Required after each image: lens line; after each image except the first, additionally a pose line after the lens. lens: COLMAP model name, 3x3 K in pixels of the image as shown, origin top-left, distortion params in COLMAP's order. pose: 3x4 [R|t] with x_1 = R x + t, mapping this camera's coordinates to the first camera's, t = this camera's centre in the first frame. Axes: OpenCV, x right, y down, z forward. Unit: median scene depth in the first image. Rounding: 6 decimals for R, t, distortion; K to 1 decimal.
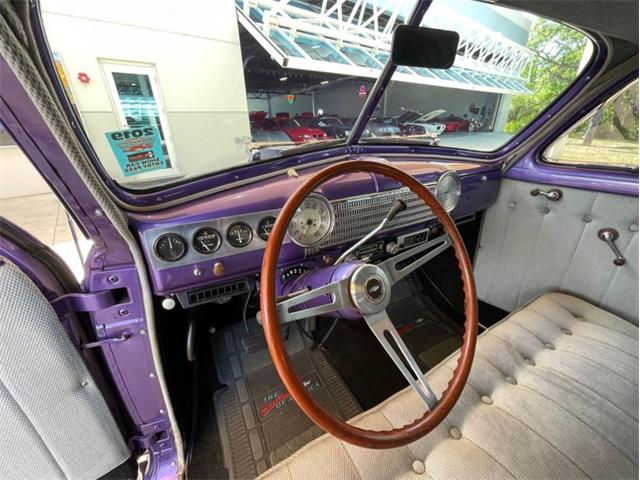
lens RADIAL K [[263.7, 0, 320.0], [0, 263.7, 240.0], [0, 0, 1]] dist [0.001100, -0.000124]
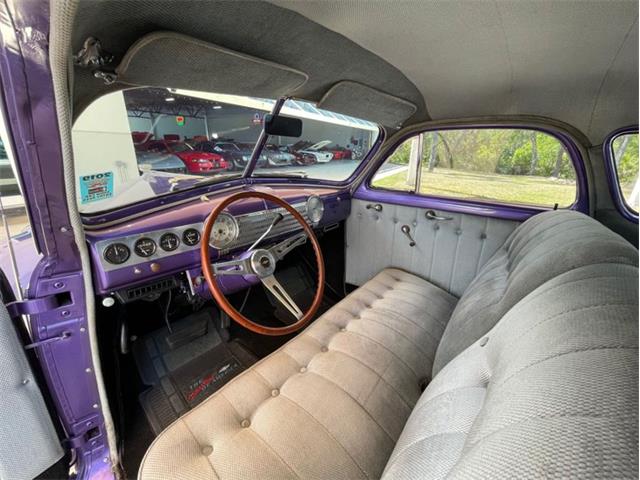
lens RADIAL K [[263.7, 0, 320.0], [0, 263.7, 240.0], [0, 0, 1]] dist [0.001100, -0.000124]
pose [[0.935645, -0.078942, 0.344001, -0.024436], [0.107337, 0.992144, -0.064265, 0.103477], [-0.336225, 0.097053, 0.936767, -0.427957]]
